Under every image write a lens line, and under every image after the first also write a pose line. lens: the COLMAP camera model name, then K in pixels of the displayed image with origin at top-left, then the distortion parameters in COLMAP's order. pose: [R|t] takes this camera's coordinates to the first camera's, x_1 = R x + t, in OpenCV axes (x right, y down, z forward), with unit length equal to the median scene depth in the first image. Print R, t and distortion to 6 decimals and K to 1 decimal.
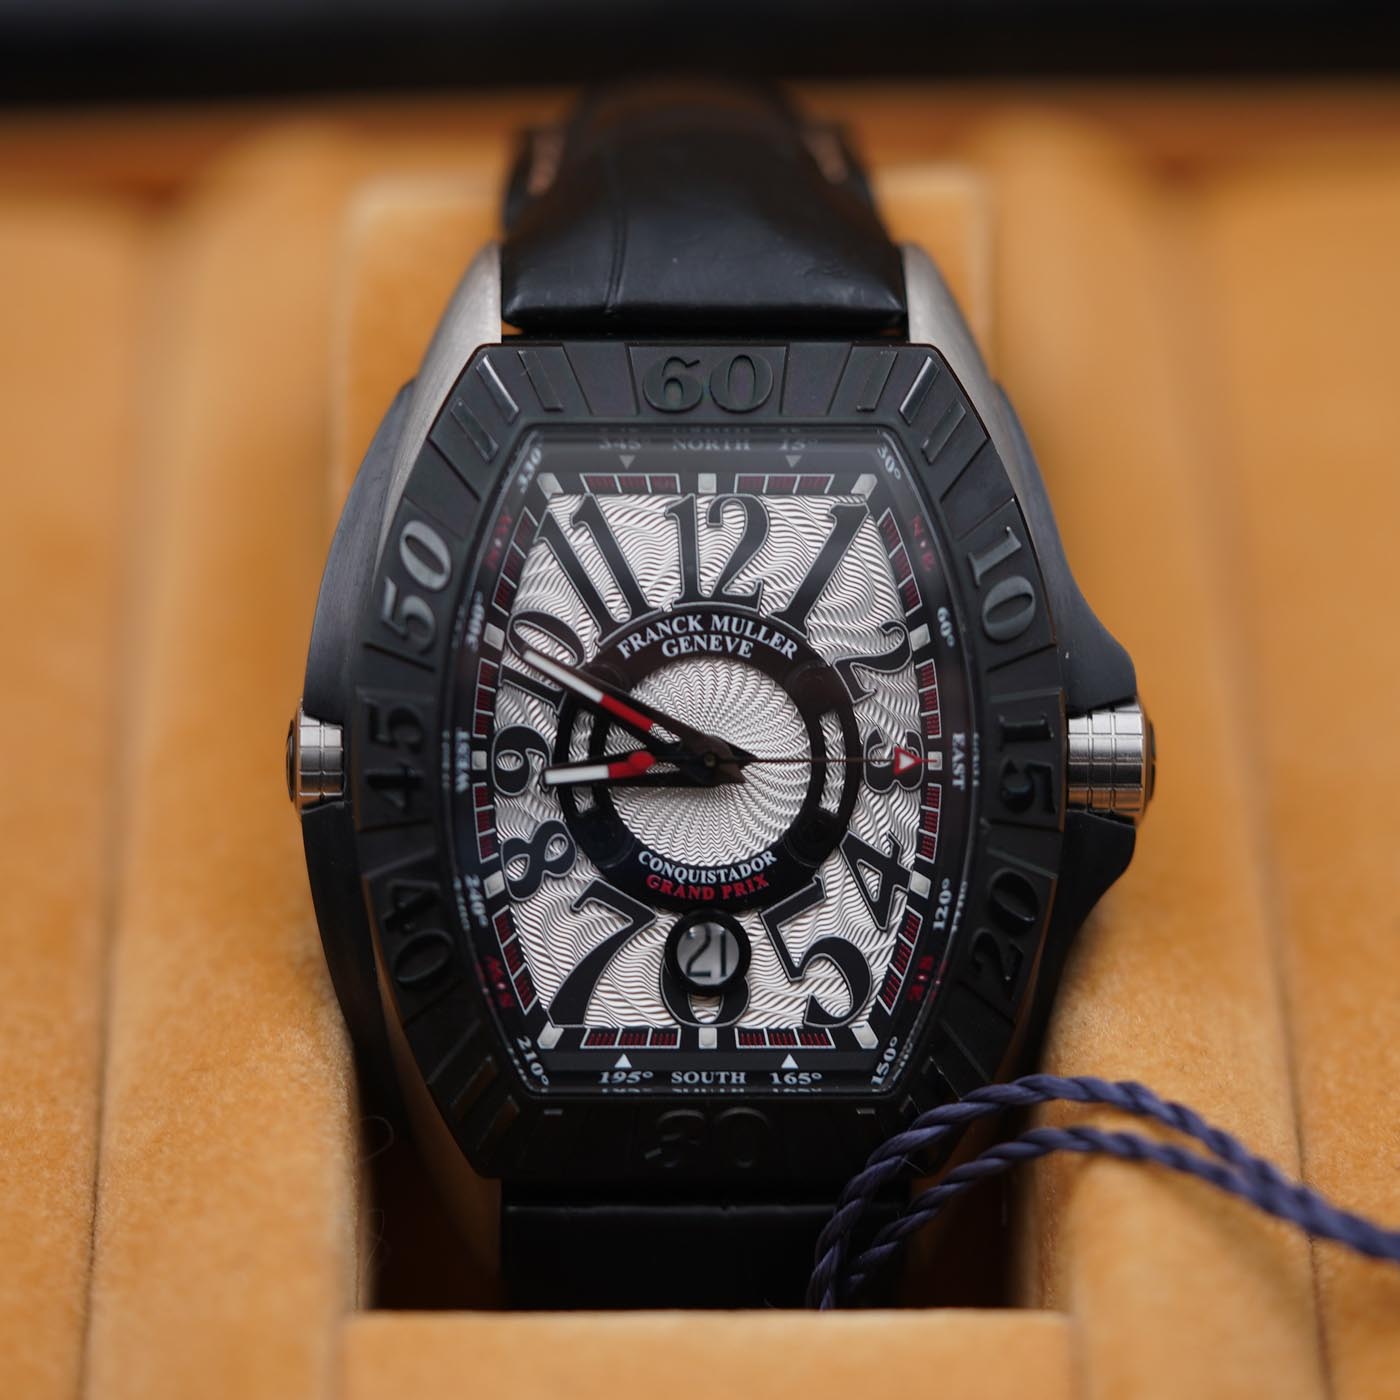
lens RADIAL K [[7367.9, 0, 700.0], [0, 7367.9, 700.0], [0, 0, 1]] dist [-0.018327, 2.175116]
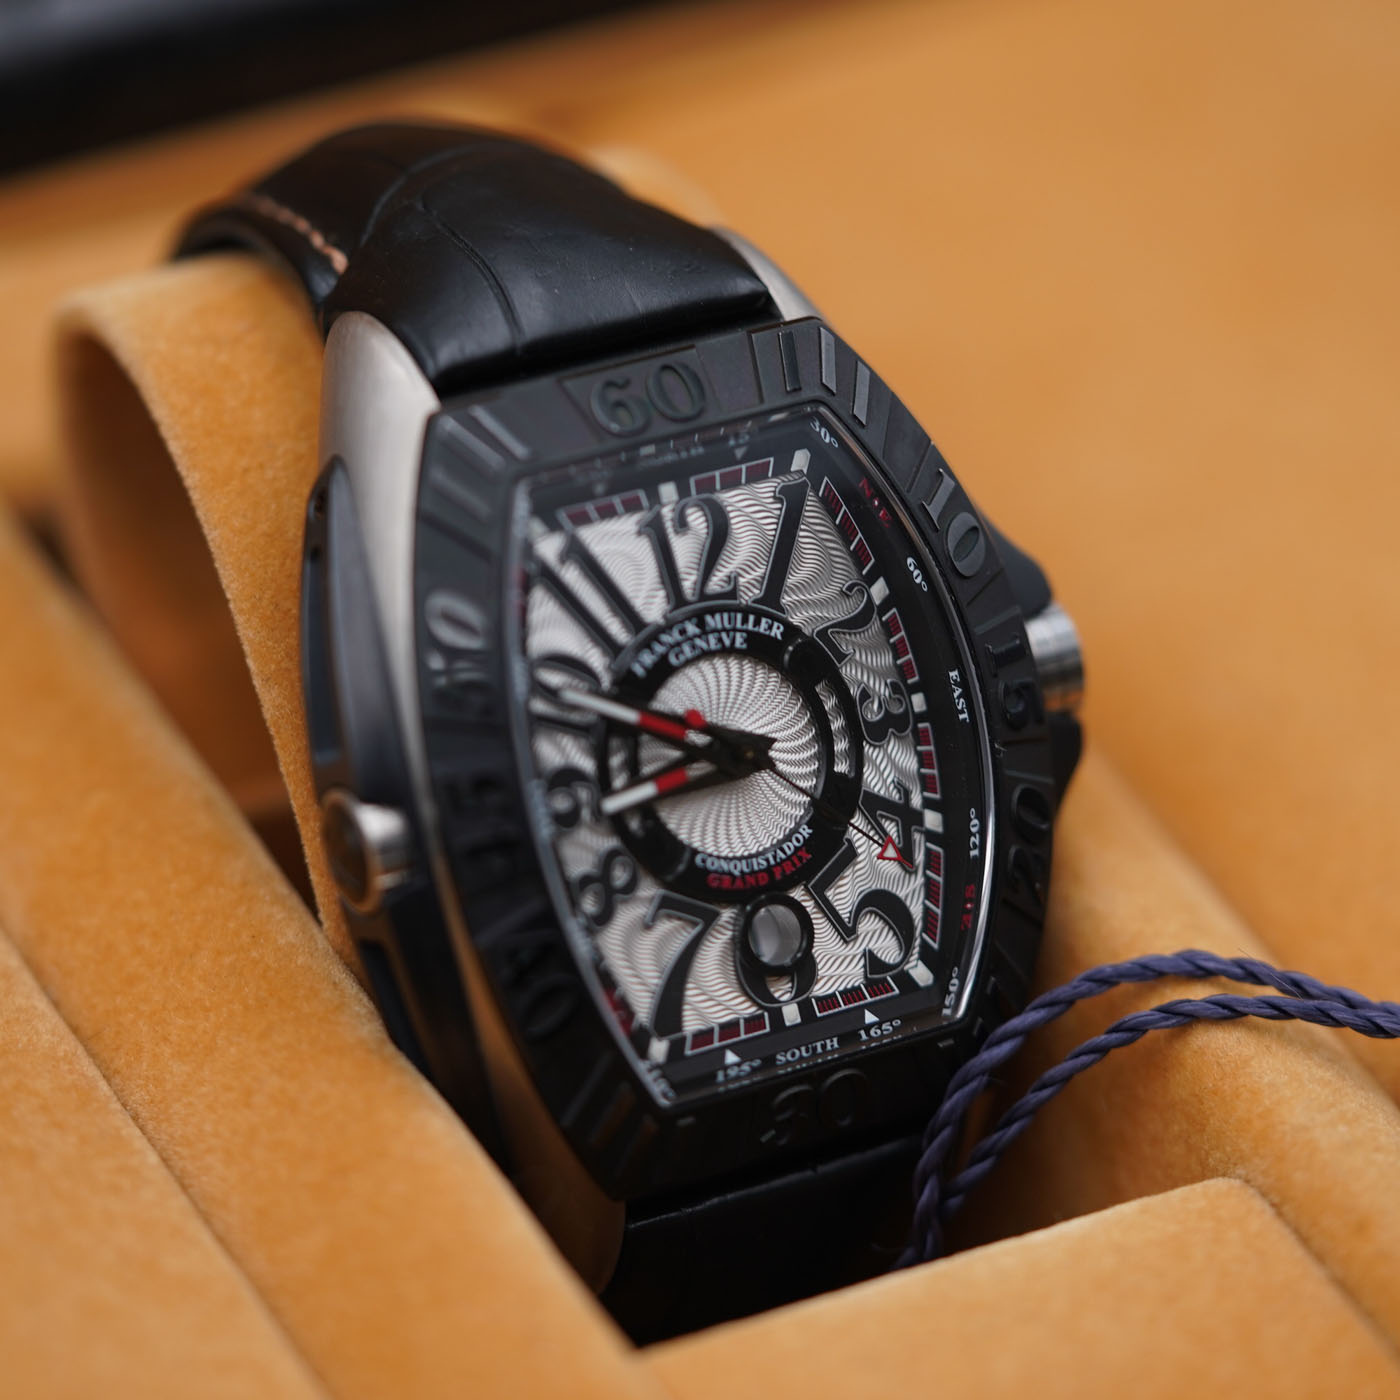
lens RADIAL K [[7367.9, 0, 700.0], [0, 7367.9, 700.0], [0, 0, 1]] dist [-0.018327, 2.175116]
pose [[0.882842, -0.236343, 0.405872, -0.419930], [0.224930, 0.971377, 0.076378, -0.078964], [-0.412306, 0.023863, 0.910733, 0.061449]]
